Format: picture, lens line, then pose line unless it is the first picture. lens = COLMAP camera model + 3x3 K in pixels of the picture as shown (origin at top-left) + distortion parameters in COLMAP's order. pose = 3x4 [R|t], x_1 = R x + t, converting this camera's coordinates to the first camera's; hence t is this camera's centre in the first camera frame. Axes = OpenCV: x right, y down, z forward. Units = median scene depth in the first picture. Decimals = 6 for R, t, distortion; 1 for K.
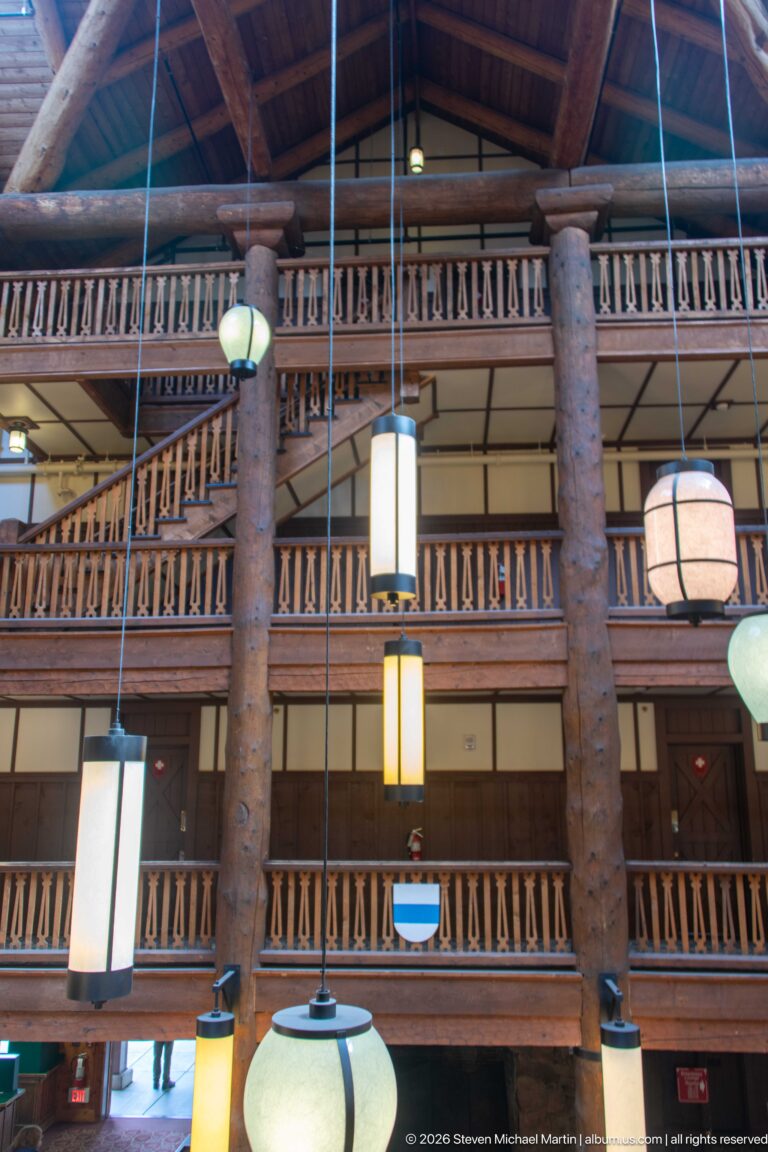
lens RADIAL K [[883.2, 0, 385.5], [0, 883.2, 605.6], [0, 0, 1]] dist [0.005499, 0.002558]
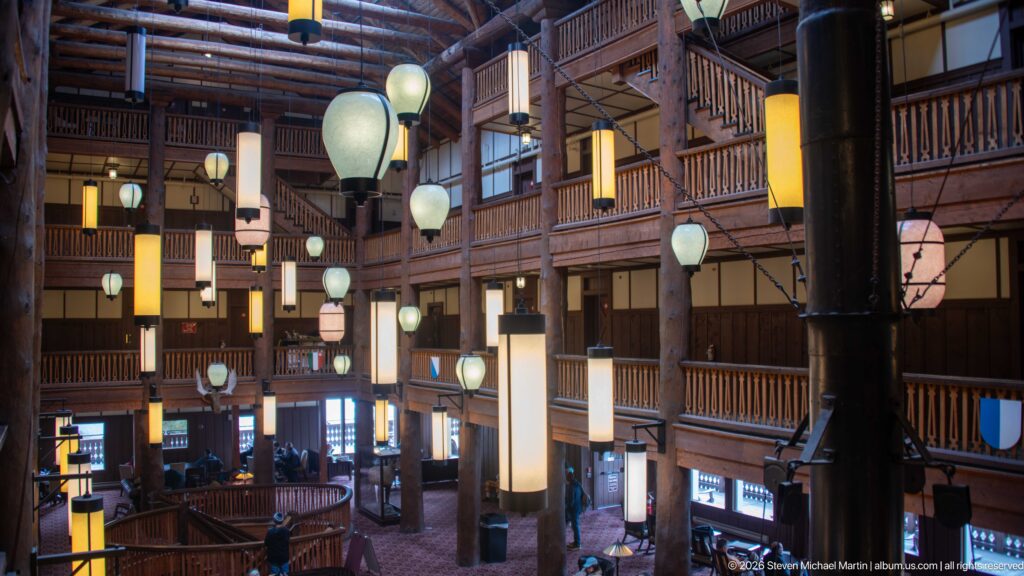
lens RADIAL K [[848.6, 0, 514.2], [0, 848.6, 300.6], [0, 0, 1]] dist [-0.122000, 0.083339]
pose [[0.562352, -0.013668, -0.826785, 0.638258], [0.169573, 0.980520, 0.099129, -0.012727], [0.809324, -0.195945, 0.553715, -0.042769]]
